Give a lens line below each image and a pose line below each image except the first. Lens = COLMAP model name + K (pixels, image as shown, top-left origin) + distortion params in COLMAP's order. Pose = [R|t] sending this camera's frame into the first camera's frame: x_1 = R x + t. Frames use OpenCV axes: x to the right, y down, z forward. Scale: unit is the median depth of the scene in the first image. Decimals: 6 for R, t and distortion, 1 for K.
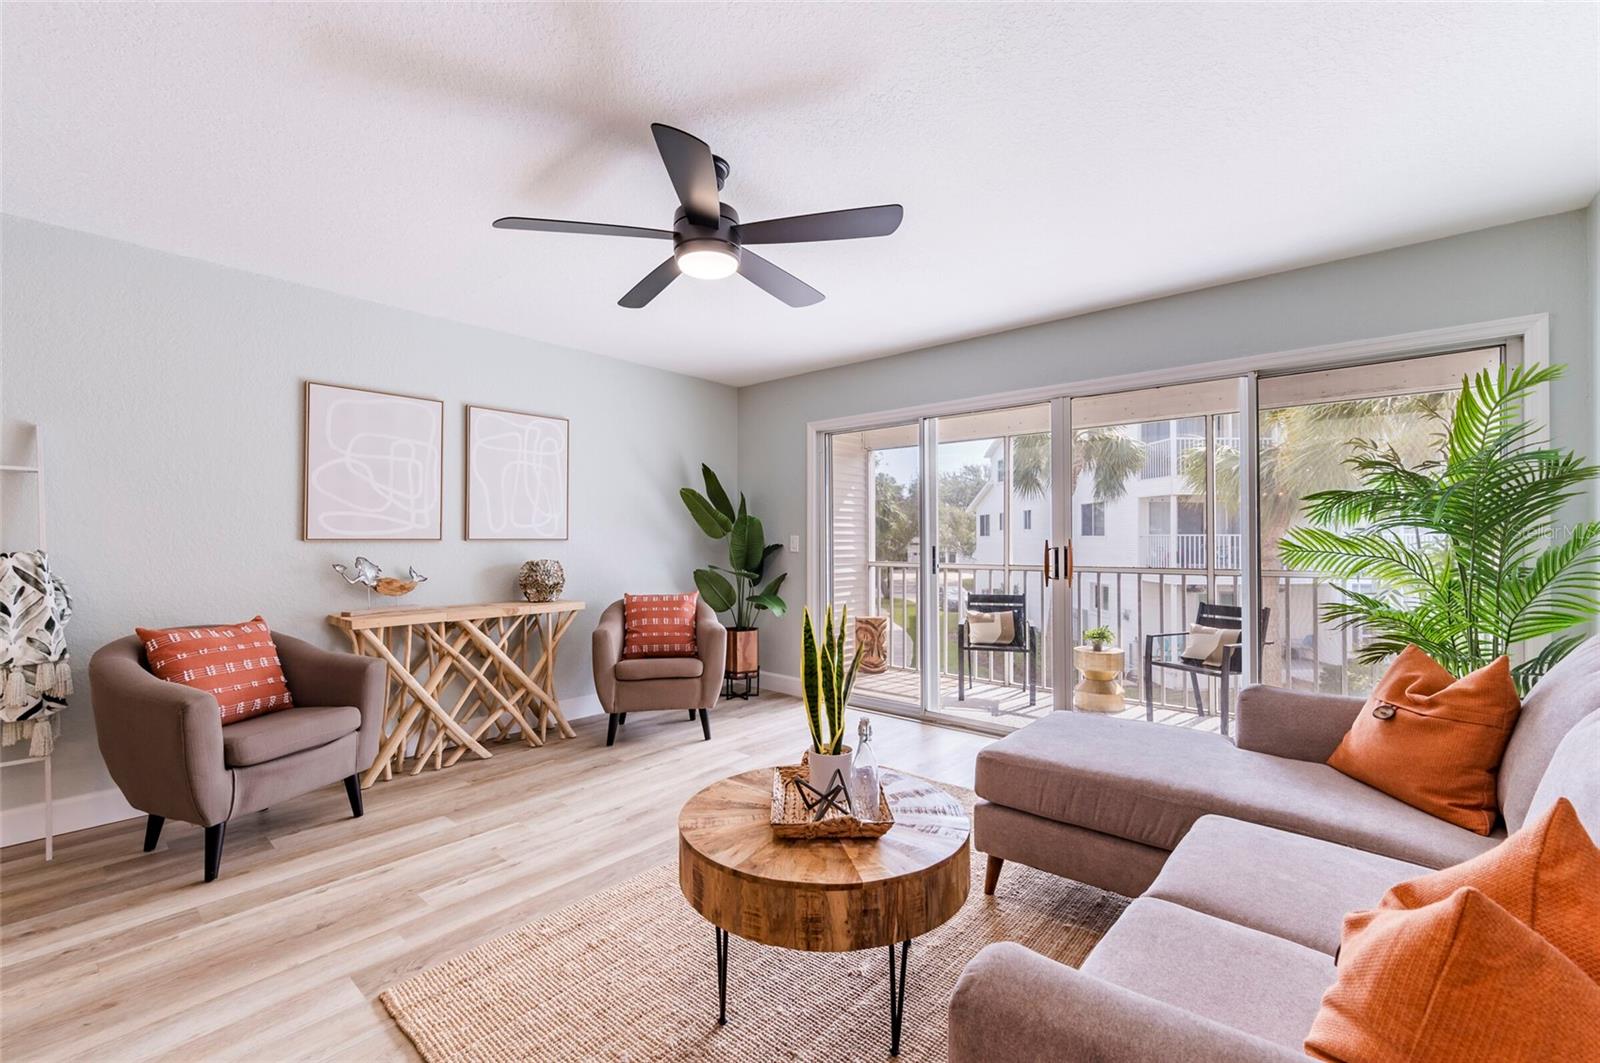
lens RADIAL K [[669.0, 0, 804.0], [0, 669.0, 530.4], [0, 0, 1]] dist [-0.003334, 0.000333]
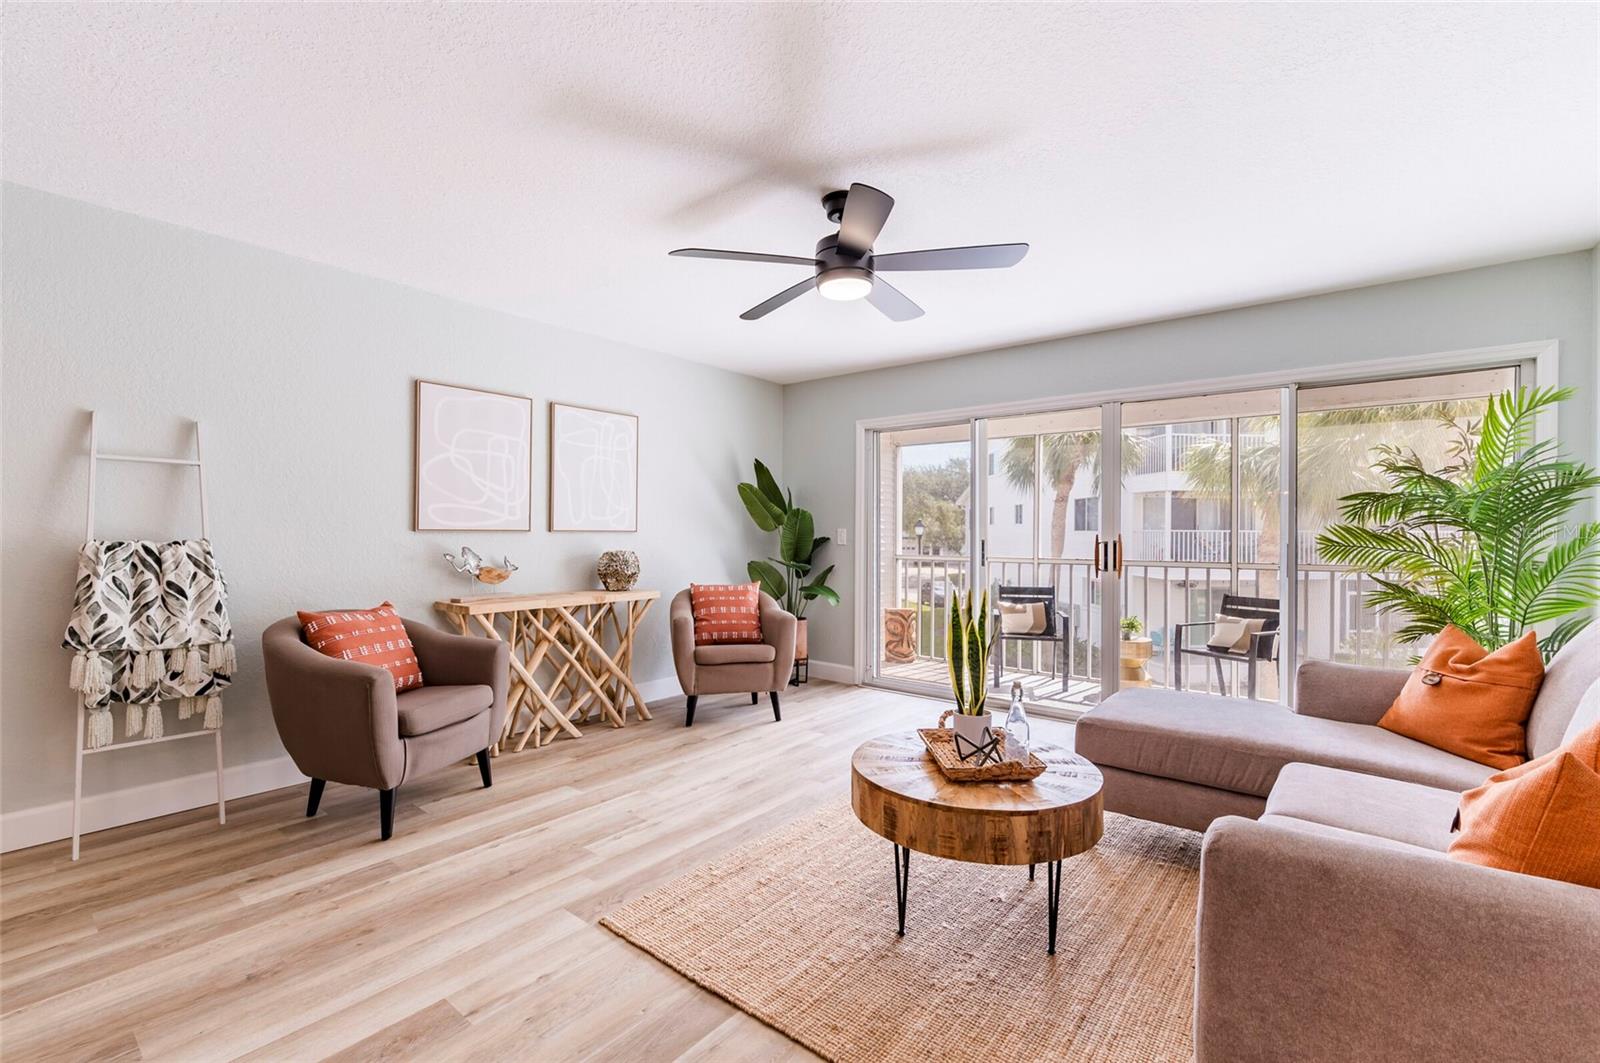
lens RADIAL K [[690.2, 0, 805.5], [0, 690.2, 530.9], [0, 0, 1]] dist [-0.001403, -0.000145]
pose [[0.999375, 0.006361, 0.034767, -0.216500], [-0.006740, 0.999919, 0.010799, -0.001050], [-0.034695, -0.011027, 0.999337, -0.143057]]
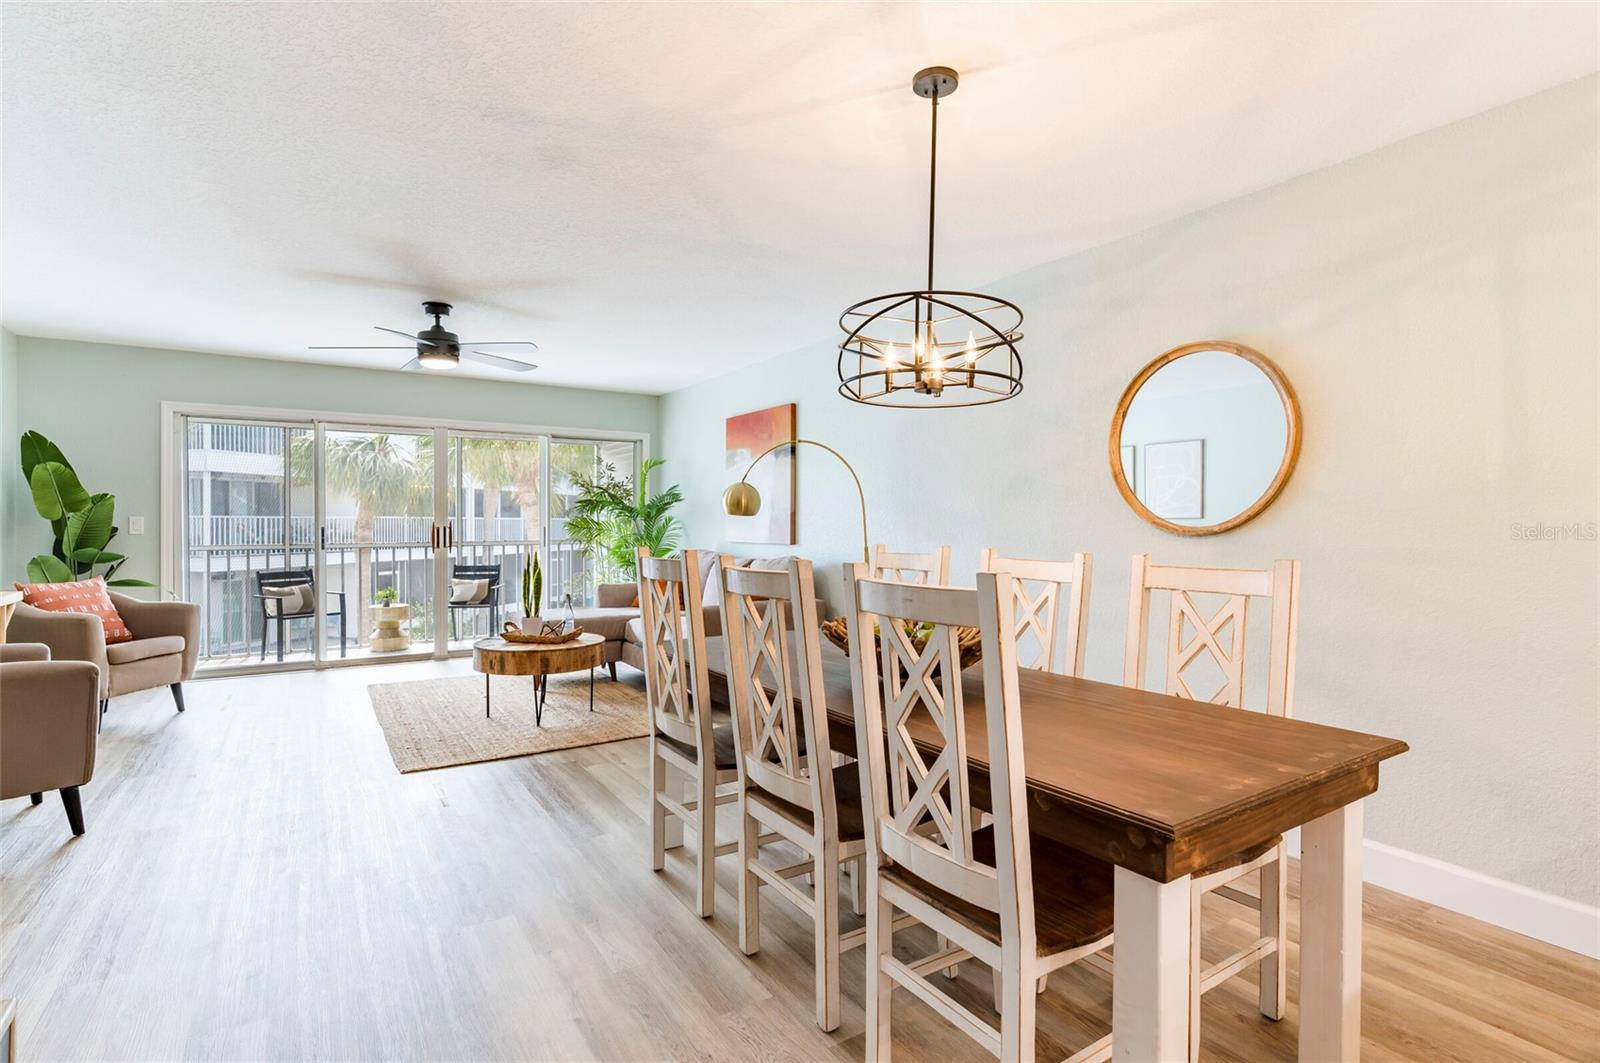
lens RADIAL K [[781.6, 0, 800.0], [0, 781.6, 531.5], [0, 0, 1]] dist [-0.003092, -0.001450]
pose [[0.291324, -0.009290, 0.956579, -1.587290], [-0.016290, 0.999760, 0.014671, -0.006485], [-0.956486, -0.019856, 0.291103, -0.436597]]
